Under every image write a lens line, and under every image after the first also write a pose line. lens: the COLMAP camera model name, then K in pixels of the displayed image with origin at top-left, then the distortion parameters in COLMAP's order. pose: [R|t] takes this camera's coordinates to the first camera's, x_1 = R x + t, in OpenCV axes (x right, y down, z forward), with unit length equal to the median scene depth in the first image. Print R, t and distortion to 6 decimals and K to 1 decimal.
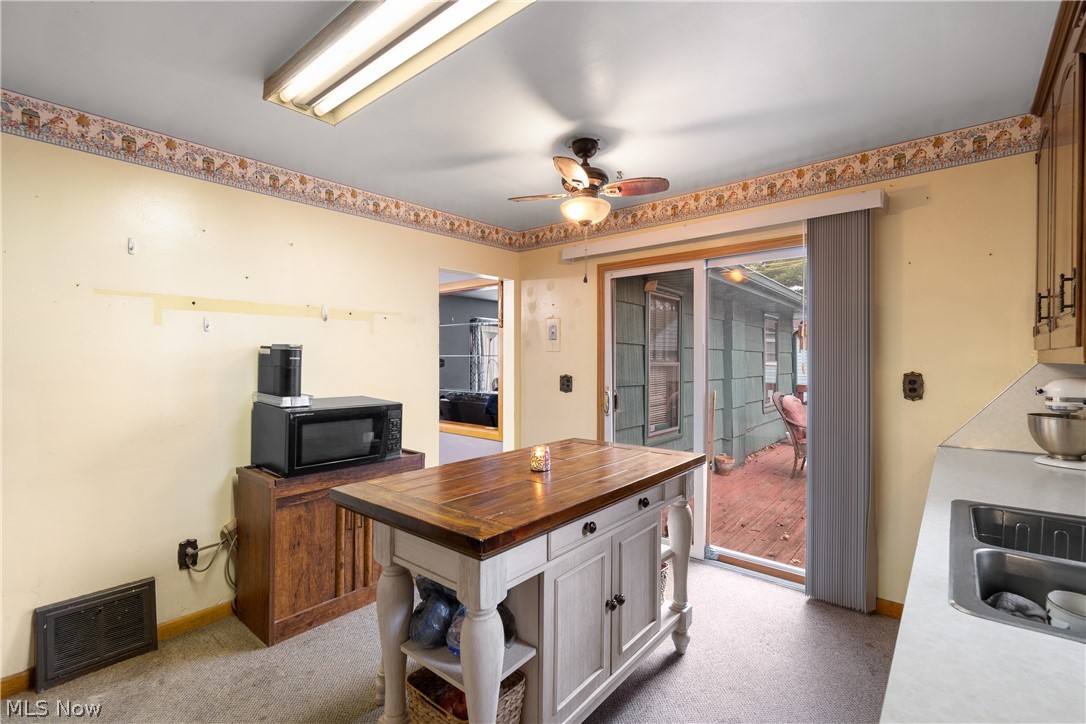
lens RADIAL K [[486.8, 0, 543.0], [0, 486.8, 362.0], [0, 0, 1]] dist [-0.000468, 0.000044]
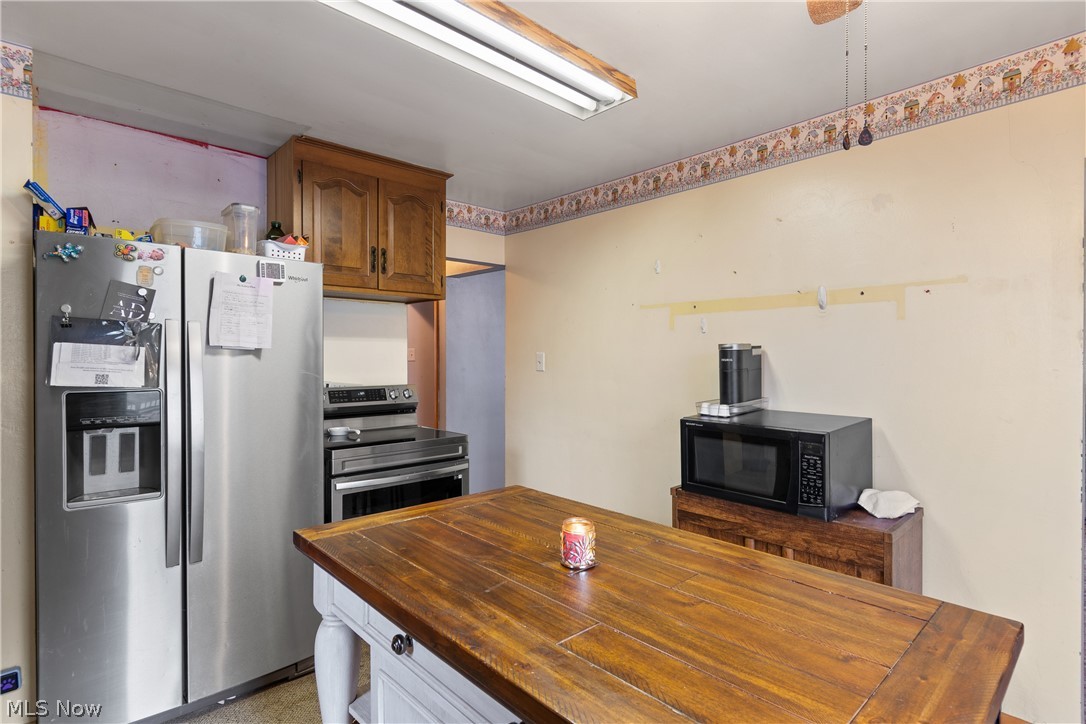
lens RADIAL K [[541.3, 0, 543.0], [0, 541.3, 362.0], [0, 0, 1]] dist [-0.000523, -0.000060]
pose [[-0.120418, 0.016900, -0.992579, 0.484959], [0.001235, 0.999857, 0.016874, -0.021607], [0.992723, 0.000806, -0.120421, 0.798384]]
